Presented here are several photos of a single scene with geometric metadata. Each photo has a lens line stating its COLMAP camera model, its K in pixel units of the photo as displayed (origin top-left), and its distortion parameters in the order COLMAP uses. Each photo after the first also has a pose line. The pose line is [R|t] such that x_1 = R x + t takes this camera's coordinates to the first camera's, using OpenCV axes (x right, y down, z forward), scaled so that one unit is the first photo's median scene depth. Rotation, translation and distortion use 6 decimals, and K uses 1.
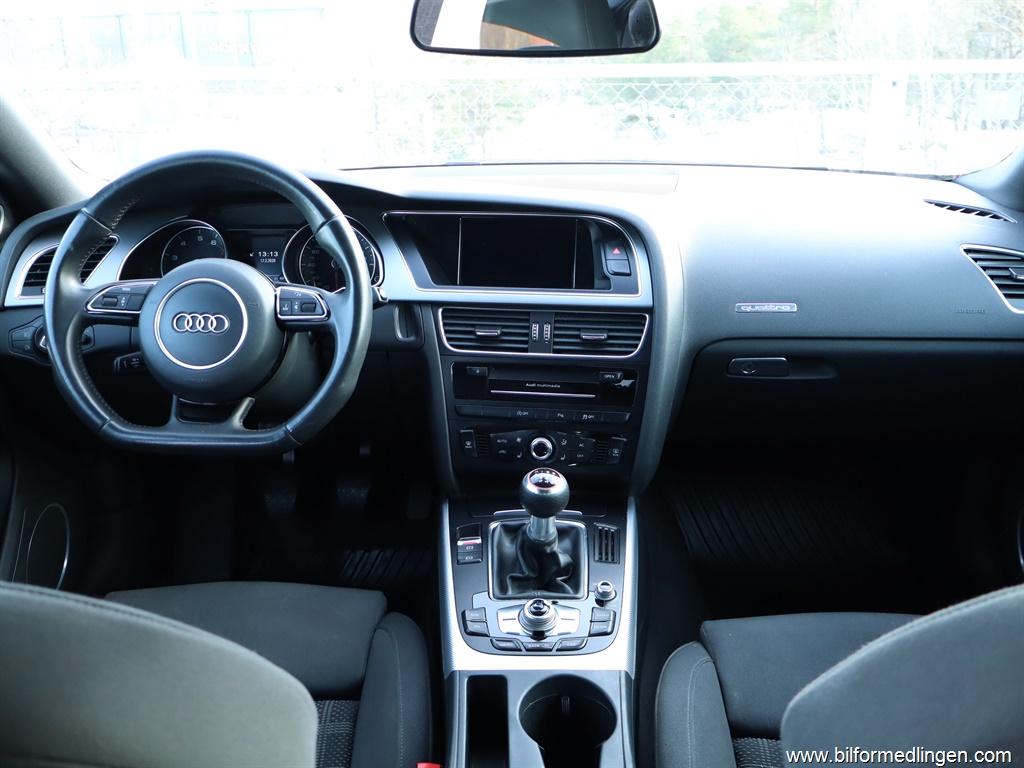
lens RADIAL K [[959.3, 0, 512.0], [0, 959.3, 384.0], [0, 0, 1]] dist [-0.006185, -0.008988]
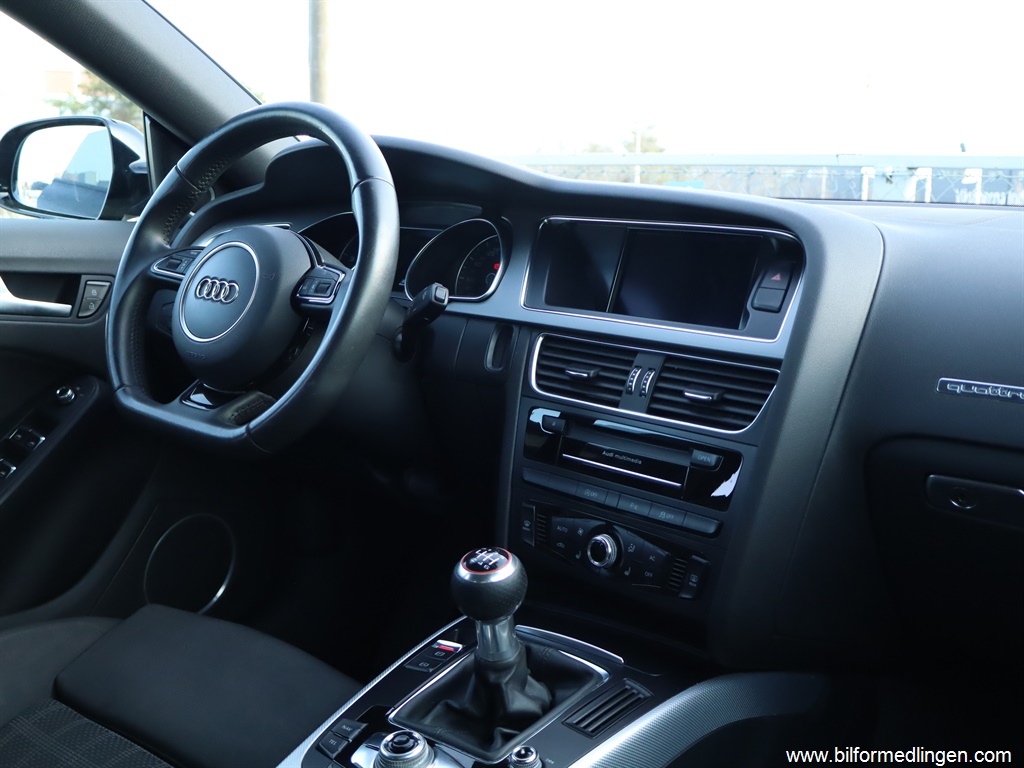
lens RADIAL K [[1155.2, 0, 512.0], [0, 1155.2, 384.0], [0, 0, 1]] dist [0.013744, 0.015989]
pose [[0.795242, 0.136466, -0.590735, 0.439356], [-0.236360, 0.967031, -0.094791, 0.046455], [0.558323, 0.215008, 0.801278, 0.298869]]
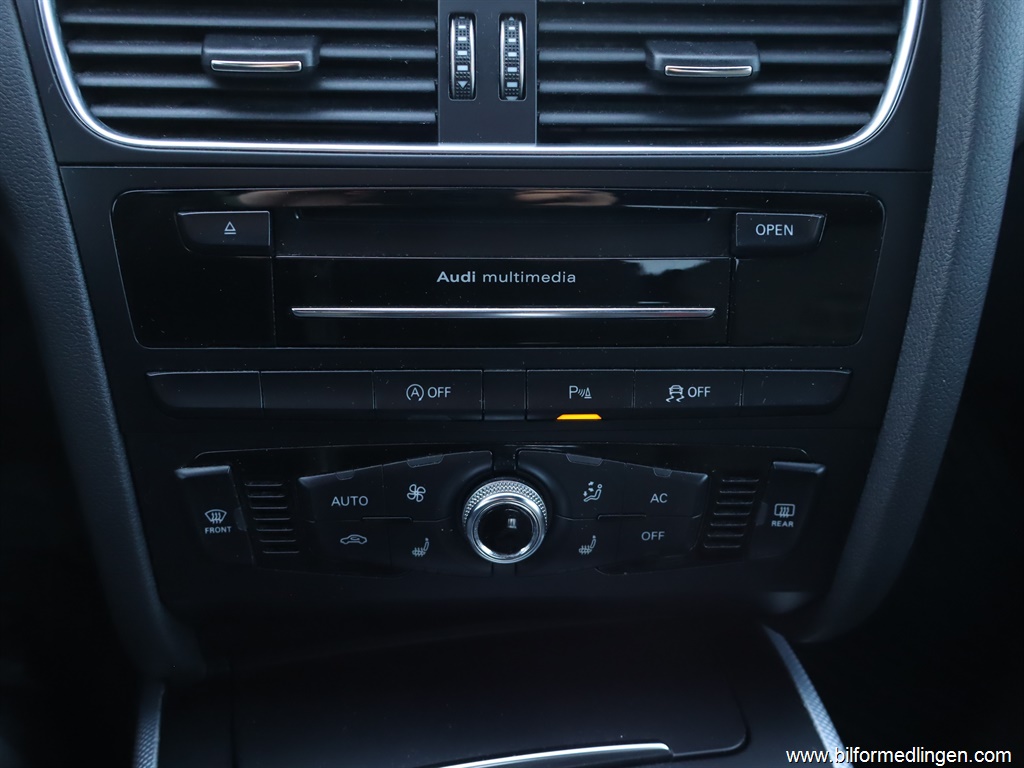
lens RADIAL K [[959.3, 0, 512.0], [0, 959.3, 384.0], [0, 0, 1]] dist [-0.006185, -0.008988]
pose [[0.978273, -0.067902, 0.195884, -0.016314], [0.040586, 0.989286, 0.140237, -0.005766], [-0.203307, -0.129240, 0.970548, 0.754287]]
